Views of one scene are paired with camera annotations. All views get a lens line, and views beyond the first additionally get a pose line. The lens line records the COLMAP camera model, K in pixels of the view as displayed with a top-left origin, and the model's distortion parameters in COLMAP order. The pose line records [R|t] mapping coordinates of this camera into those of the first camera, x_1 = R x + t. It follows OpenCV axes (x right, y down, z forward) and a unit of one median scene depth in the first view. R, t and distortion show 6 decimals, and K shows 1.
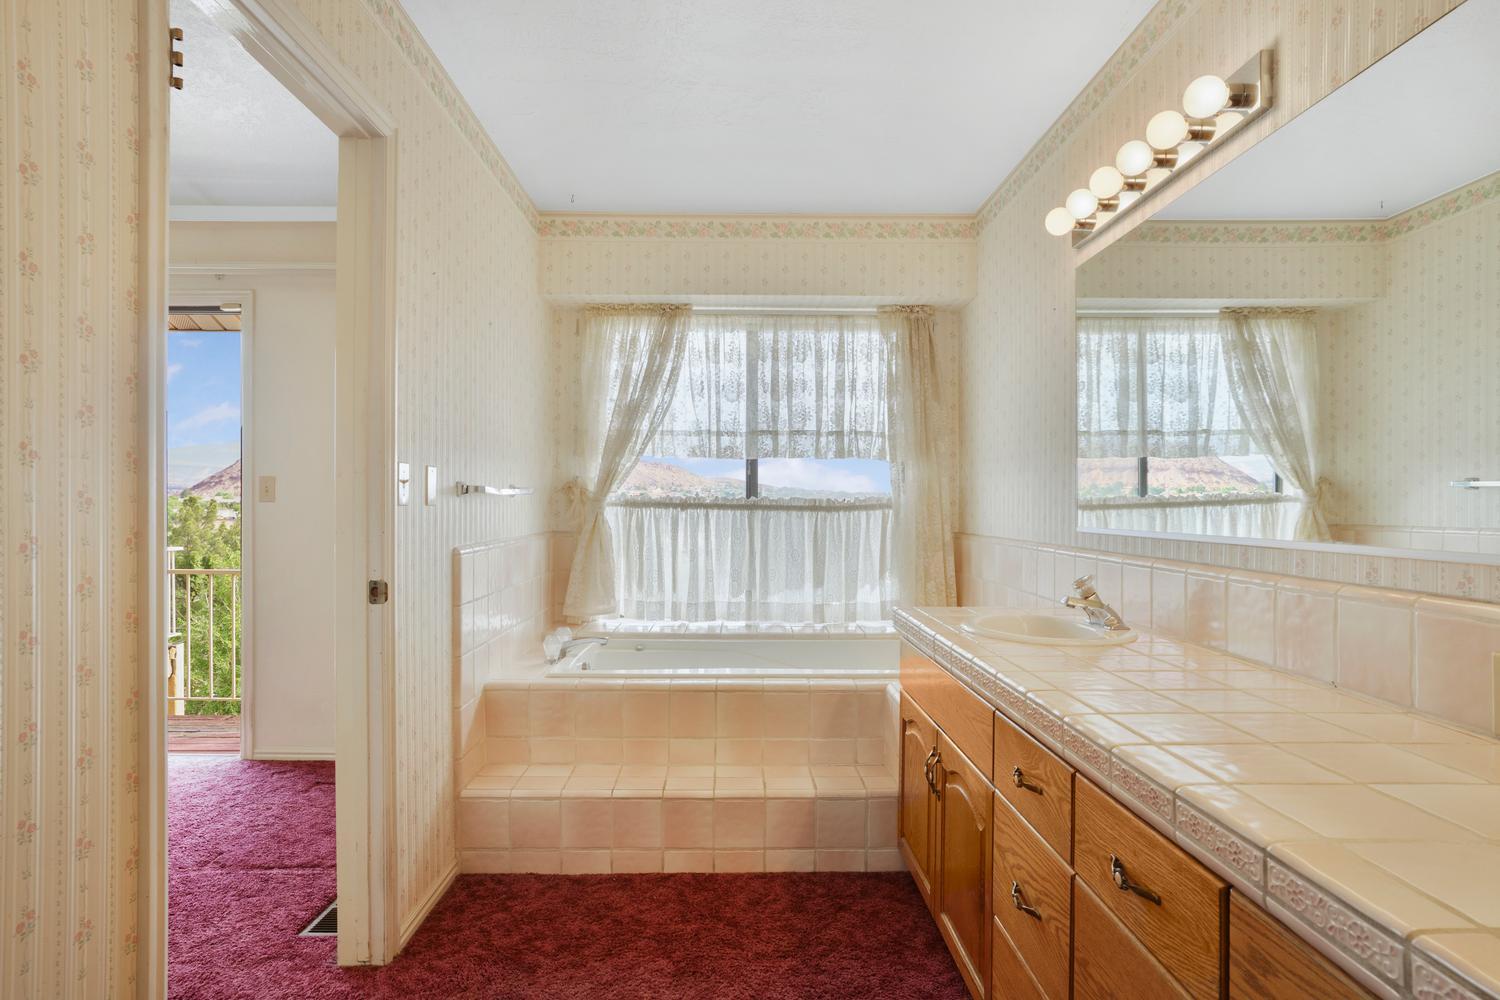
lens RADIAL K [[838.7, 0, 750.5], [0, 838.7, 497.3], [0, 0, 1]] dist [-0.044151, 0.010808]
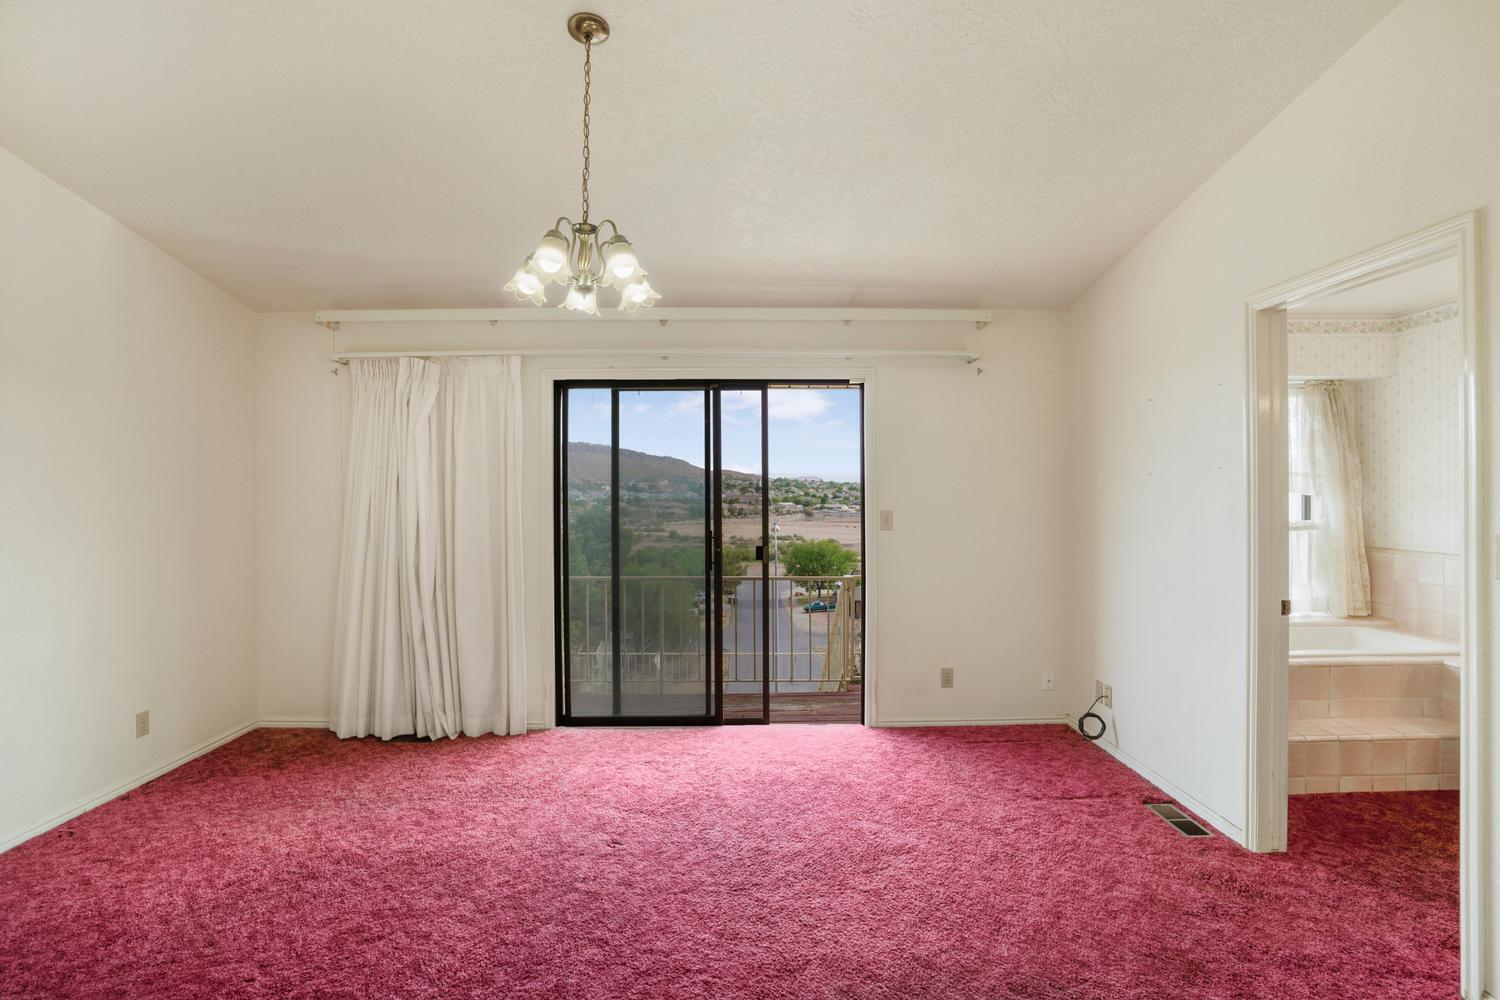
lens RADIAL K [[763.9, 0, 743.0], [0, 763.9, 485.8], [0, 0, 1]] dist [-0.068422, 0.033656]
pose [[0.999931, -0.004022, 0.011010, -1.158992], [0.004067, 0.999983, -0.004132, -0.084835], [-0.010993, 0.004177, 0.999931, -0.285561]]
